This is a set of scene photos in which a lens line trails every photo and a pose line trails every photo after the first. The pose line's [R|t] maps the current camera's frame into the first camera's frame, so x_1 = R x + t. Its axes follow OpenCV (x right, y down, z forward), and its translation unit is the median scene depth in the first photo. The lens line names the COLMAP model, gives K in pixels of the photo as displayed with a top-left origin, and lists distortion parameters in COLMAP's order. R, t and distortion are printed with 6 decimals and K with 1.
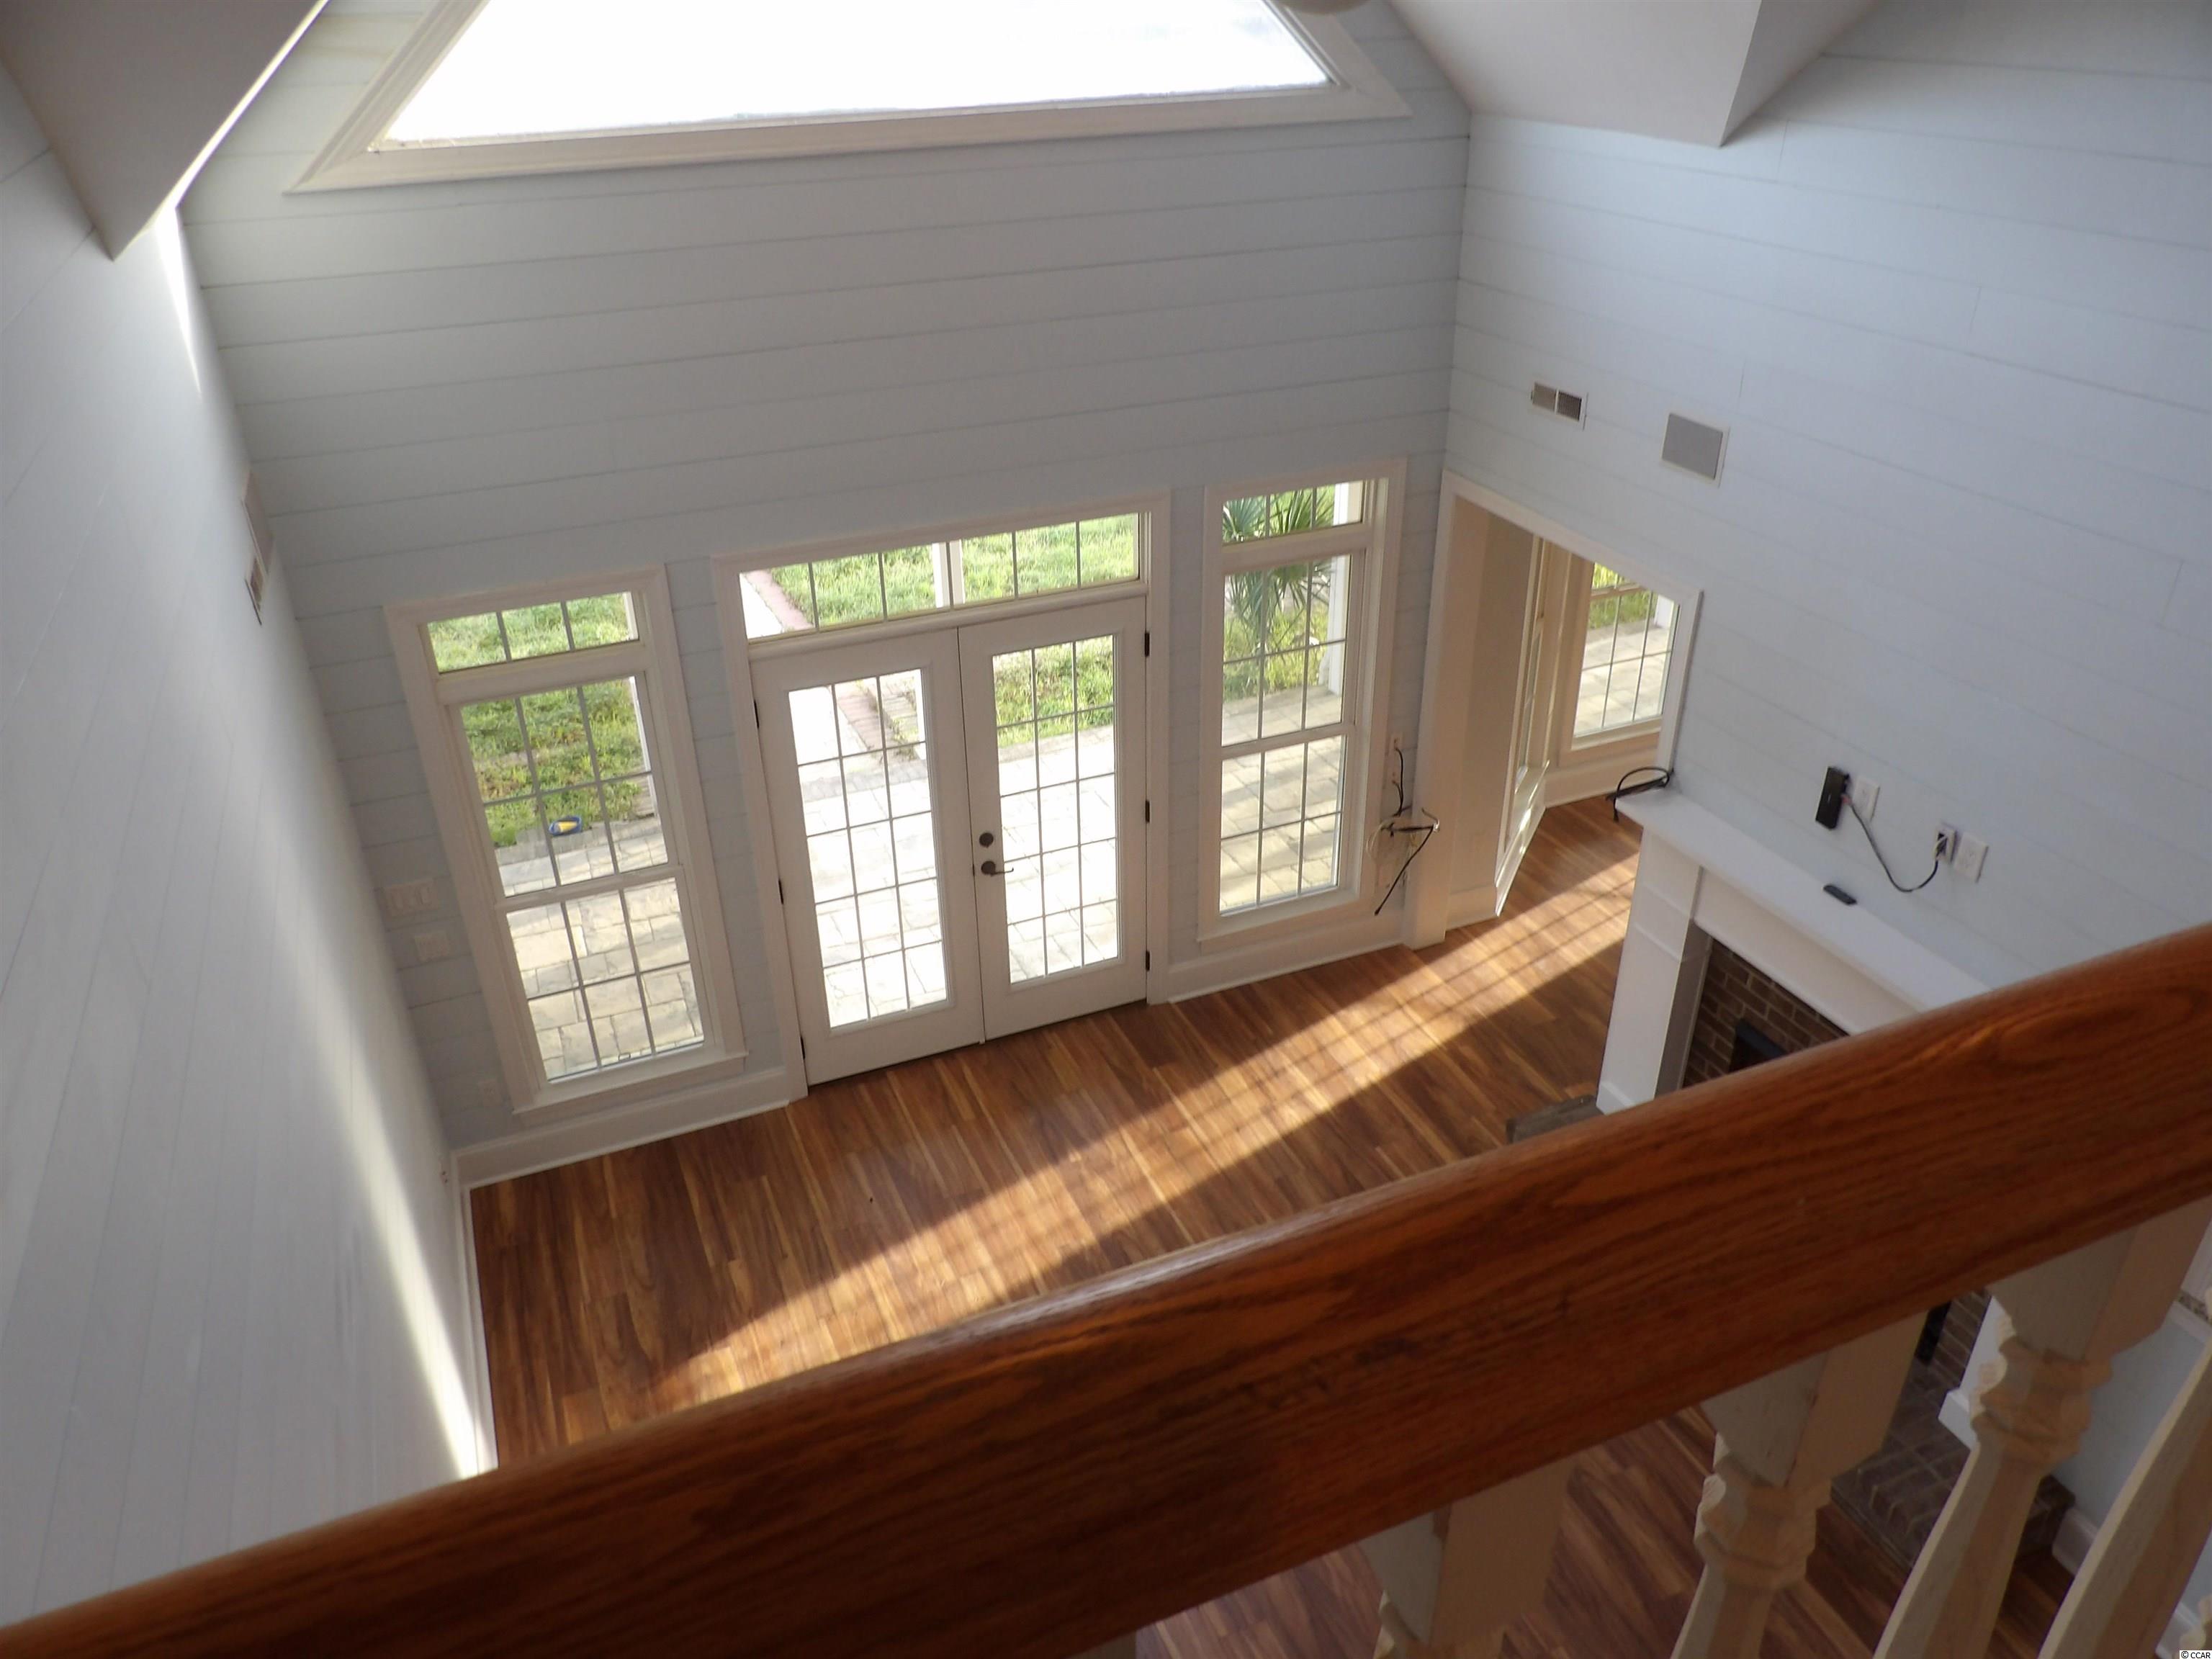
lens RADIAL K [[1589.2, 0, 1114.1], [0, 1589.2, 833.1], [0, 0, 1]] dist [-0.035147, 0.041287]
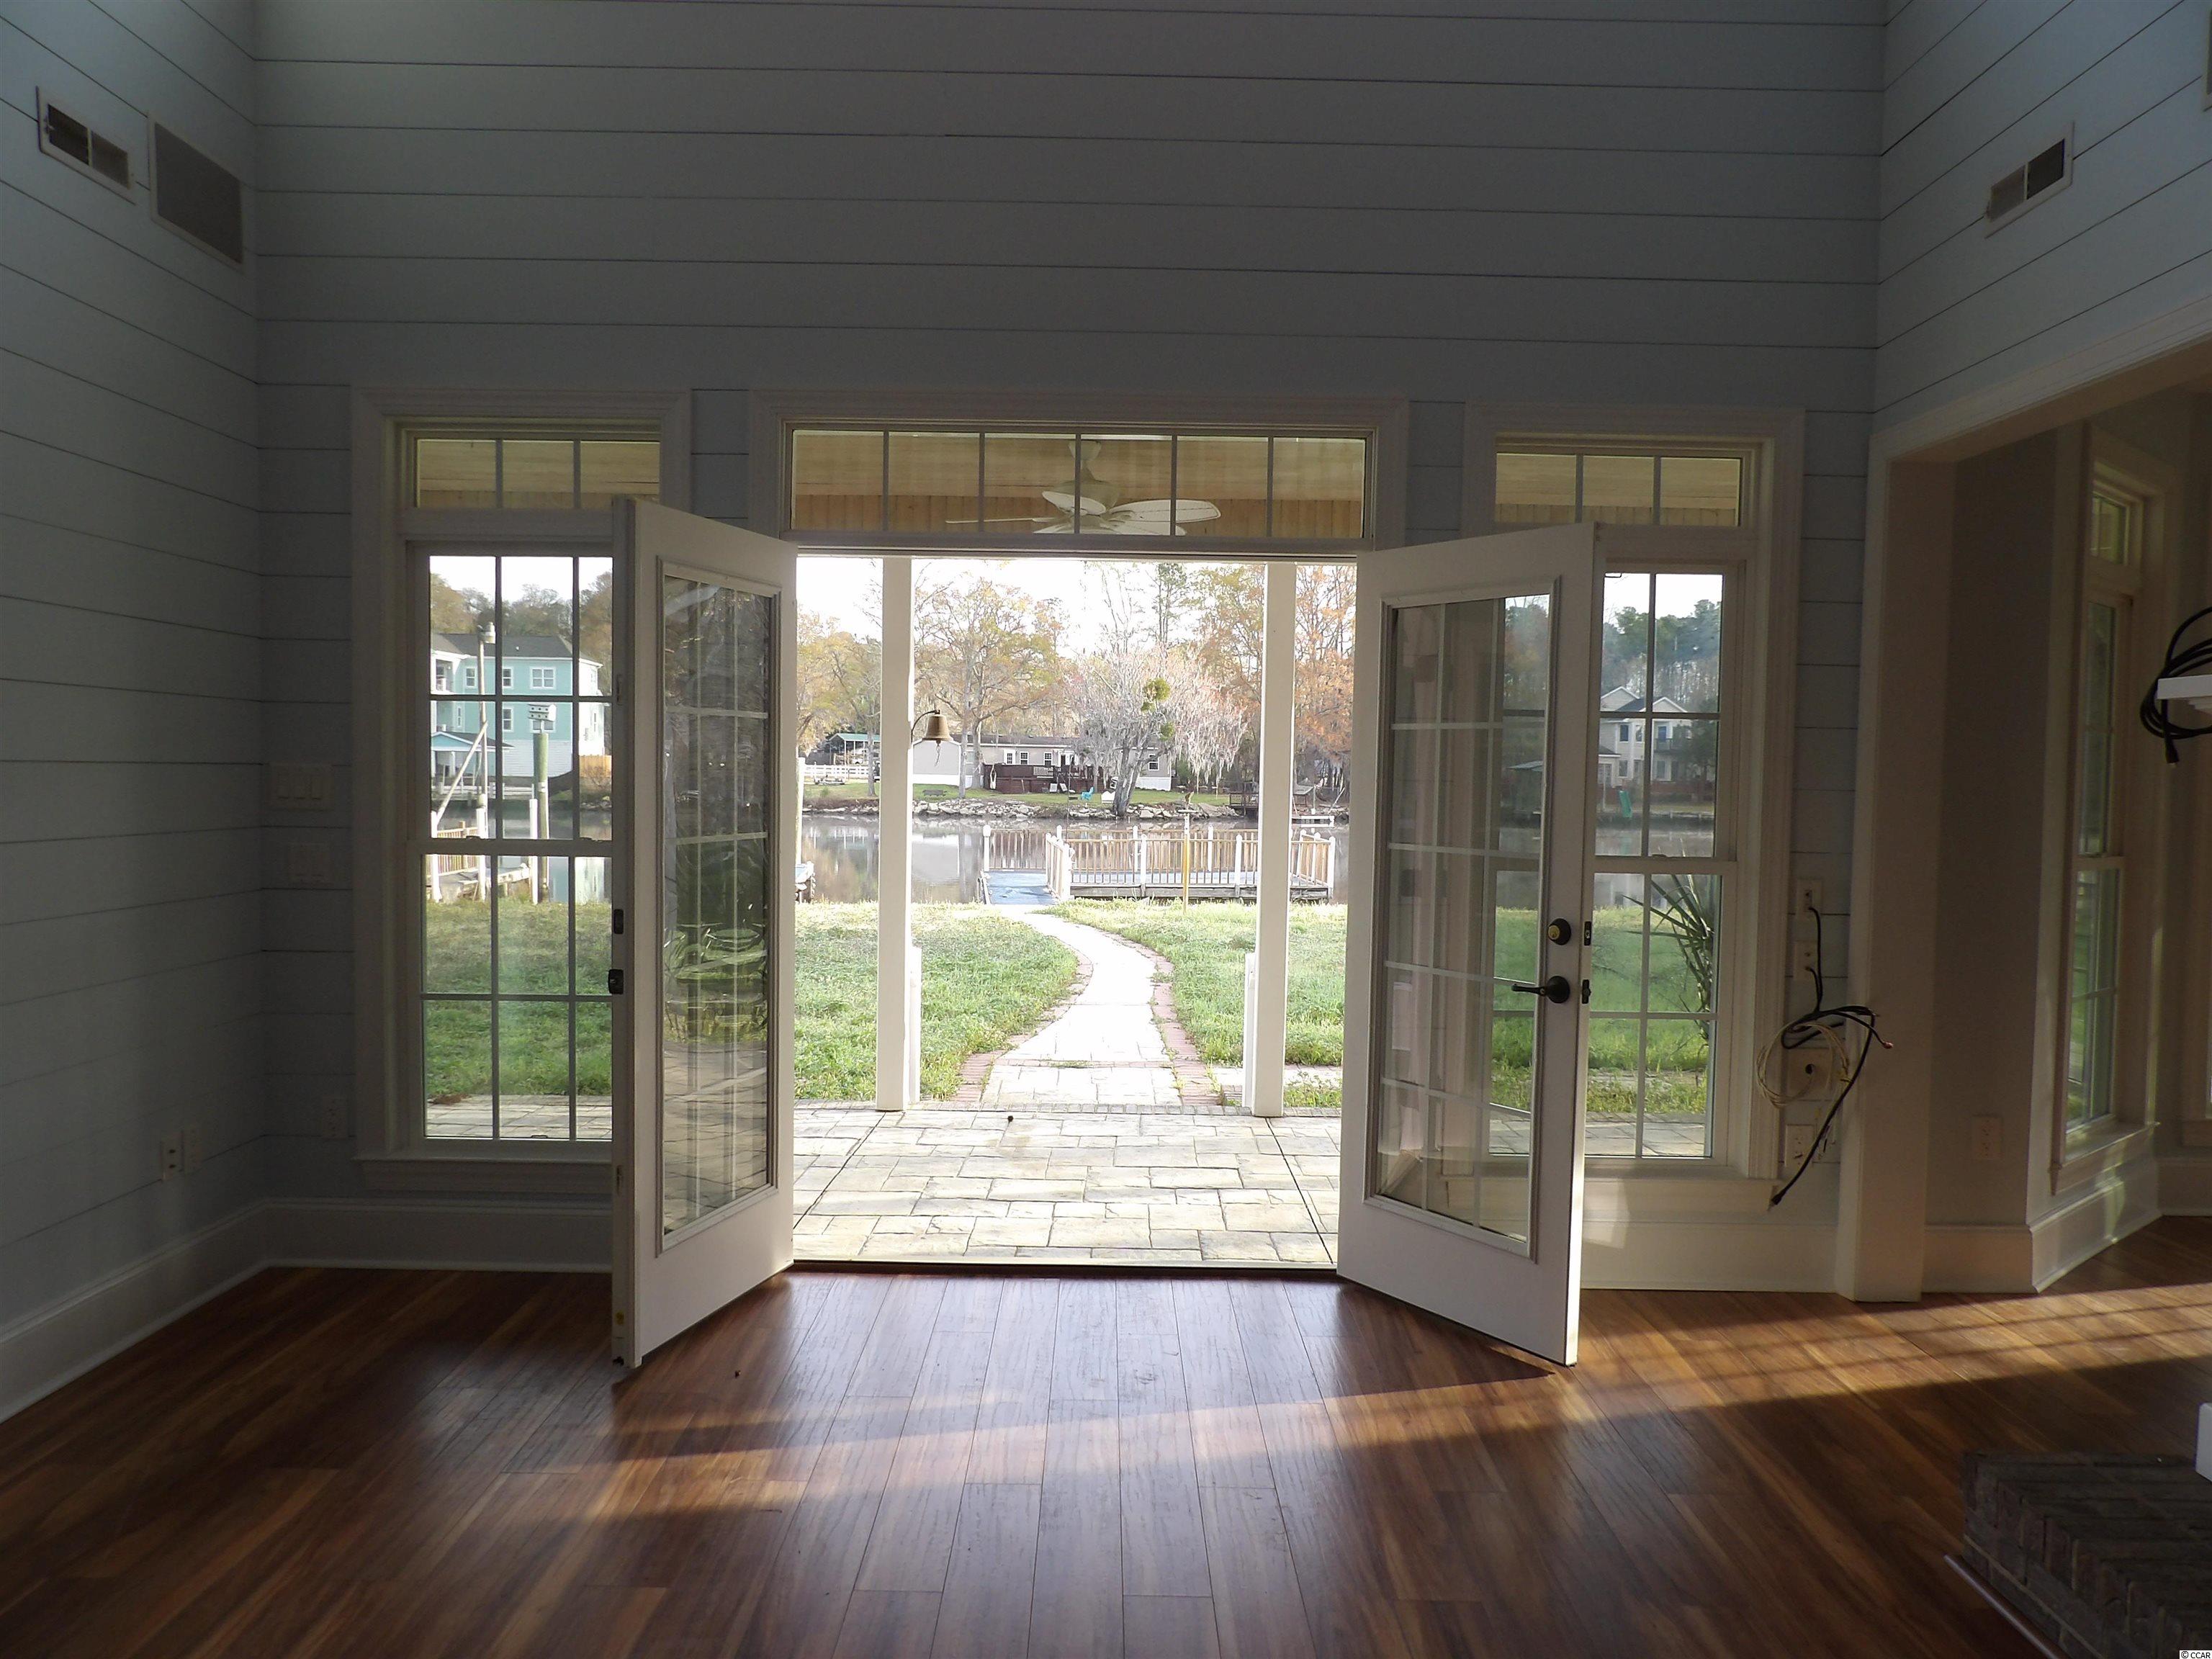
lens RADIAL K [[1589.2, 0, 1104.3], [0, 1589.2, 835.2], [0, 0, 1]] dist [-0.035147, 0.041287]
pose [[0.922109, 0.054498, -0.383072, 0.180348], [-0.219151, 0.889486, -0.400983, 0.252431], [0.318885, 0.453700, 0.832147, 0.453902]]
